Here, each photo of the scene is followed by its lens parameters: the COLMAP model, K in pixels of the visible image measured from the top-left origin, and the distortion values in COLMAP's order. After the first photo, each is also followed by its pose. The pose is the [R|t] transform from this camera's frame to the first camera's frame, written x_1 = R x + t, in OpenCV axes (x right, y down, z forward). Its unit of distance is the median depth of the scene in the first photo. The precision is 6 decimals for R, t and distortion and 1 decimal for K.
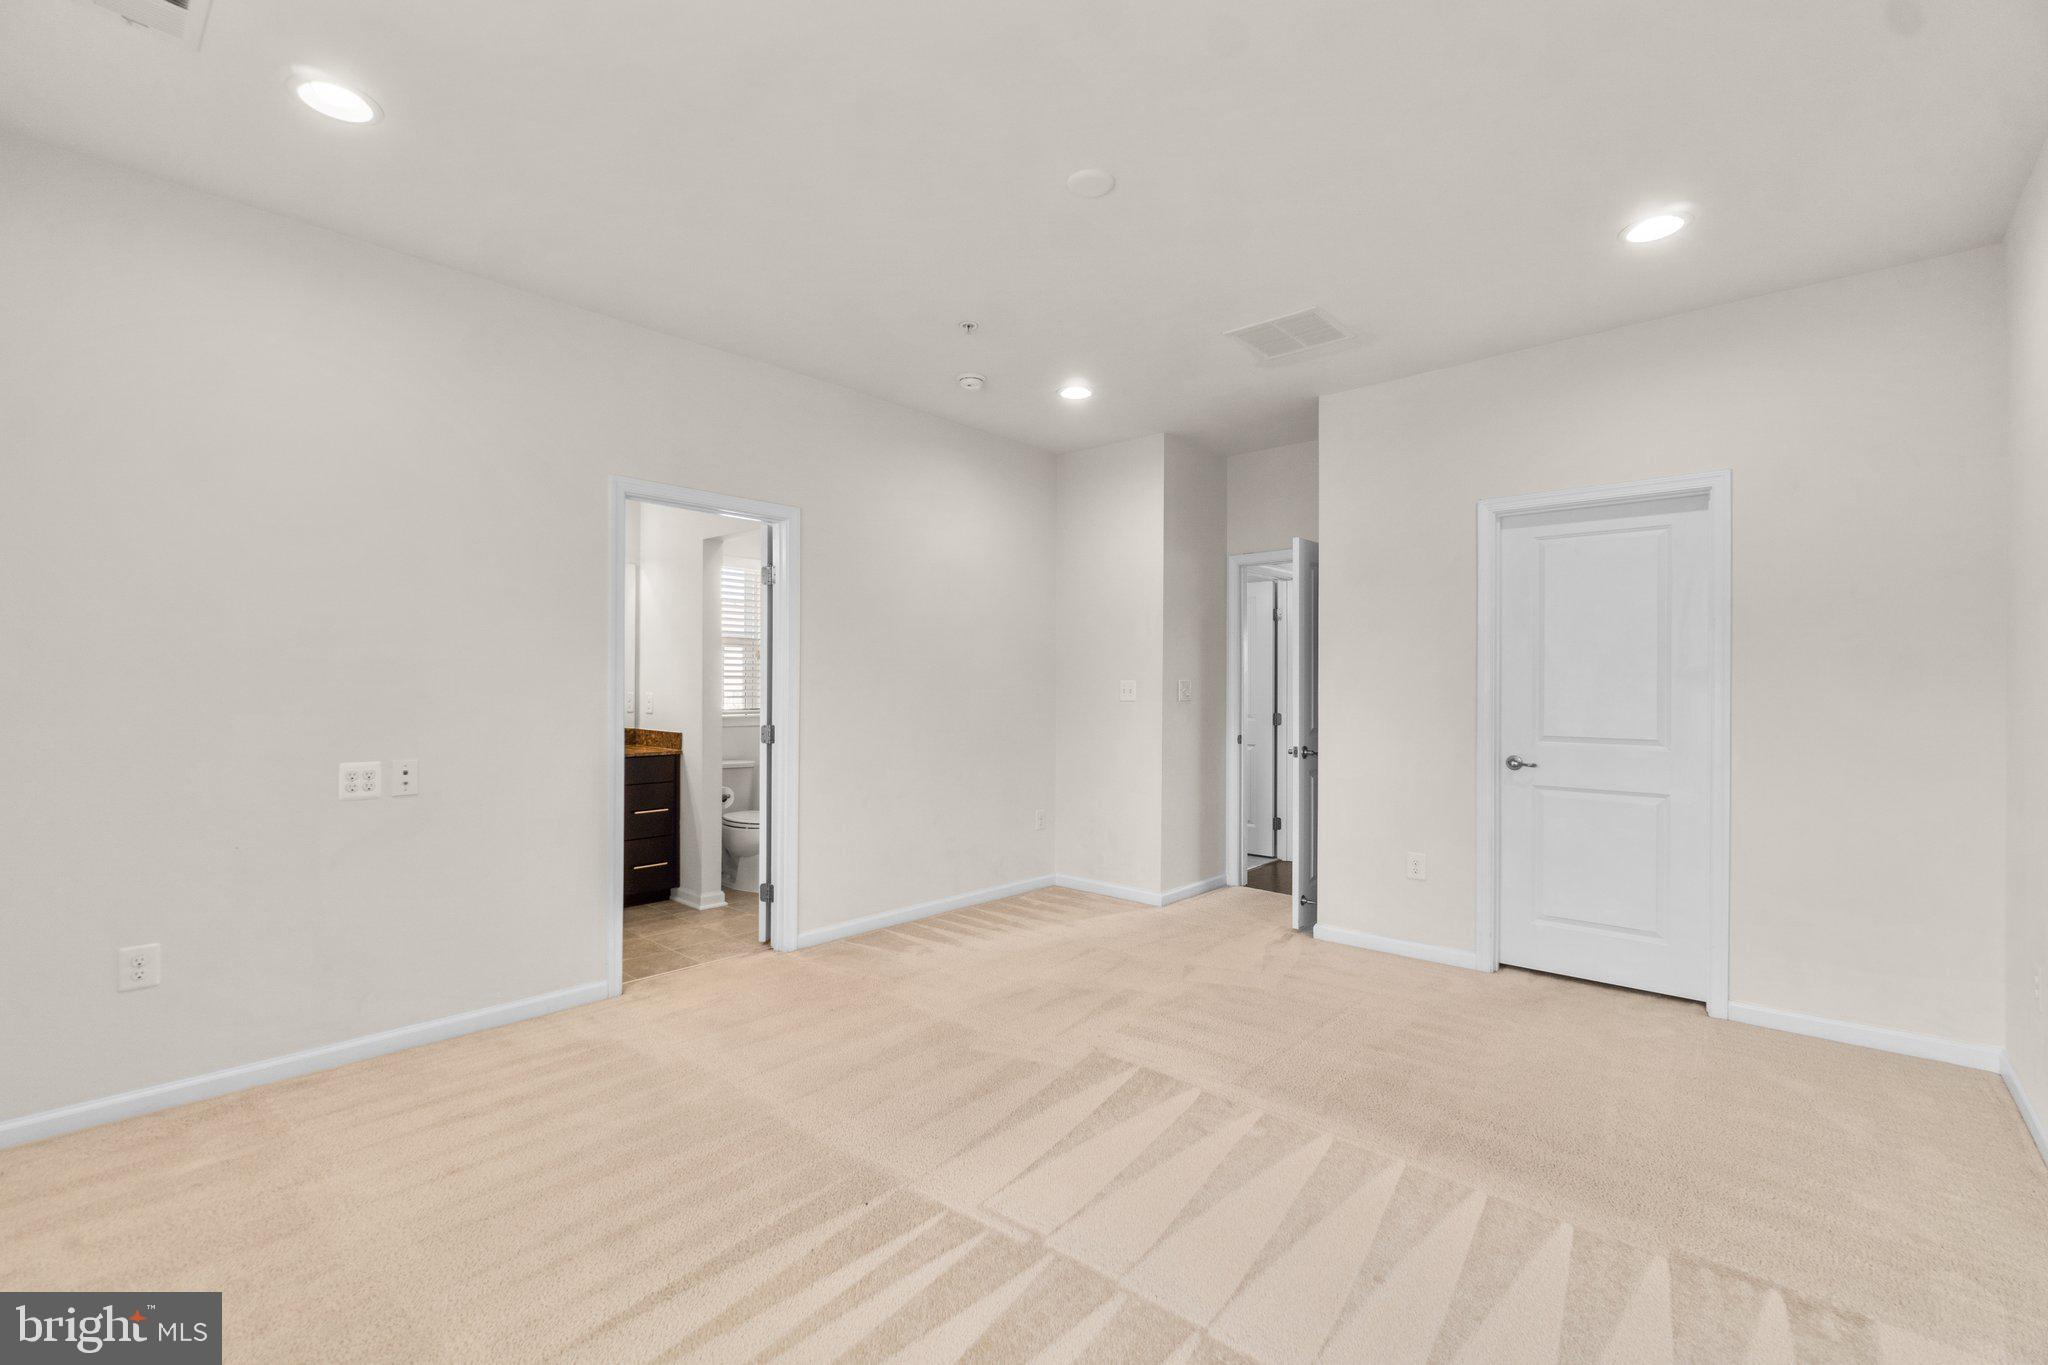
lens RADIAL K [[894.0, 0, 1021.2], [0, 894.0, 681.8], [0, 0, 1]] dist [-0.009257, 0.002749]
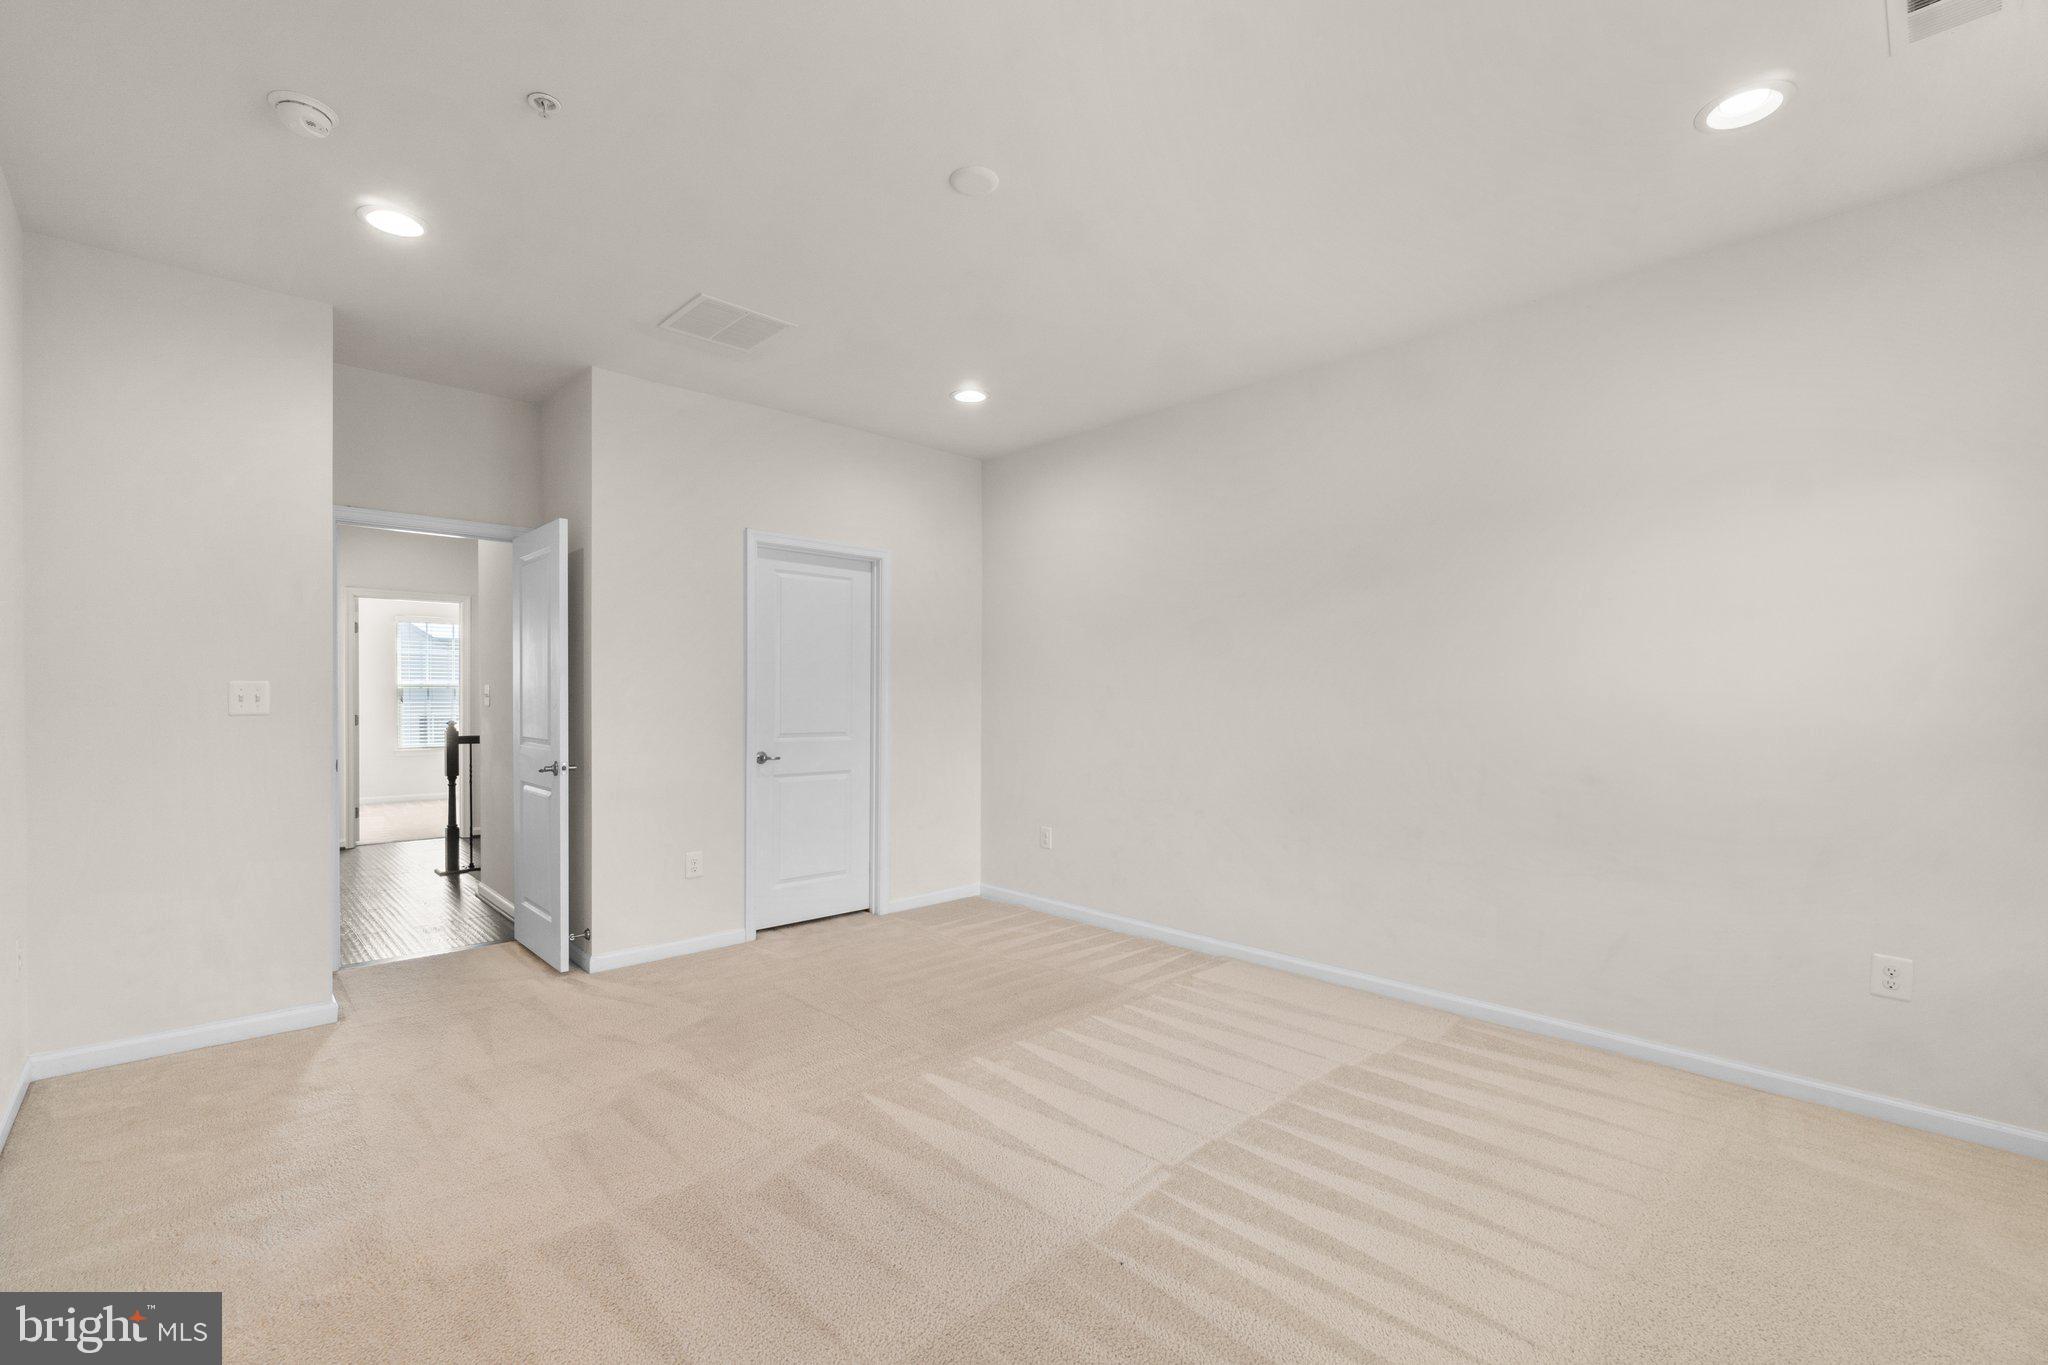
lens RADIAL K [[894.0, 0, 1017.6], [0, 894.0, 696.2], [0, 0, 1]] dist [-0.009257, 0.002749]
pose [[0.080666, -0.005664, 0.996725, -0.645948], [-0.010796, 0.999920, 0.006556, -0.001794], [-0.996683, -0.011290, 0.080598, 0.612986]]
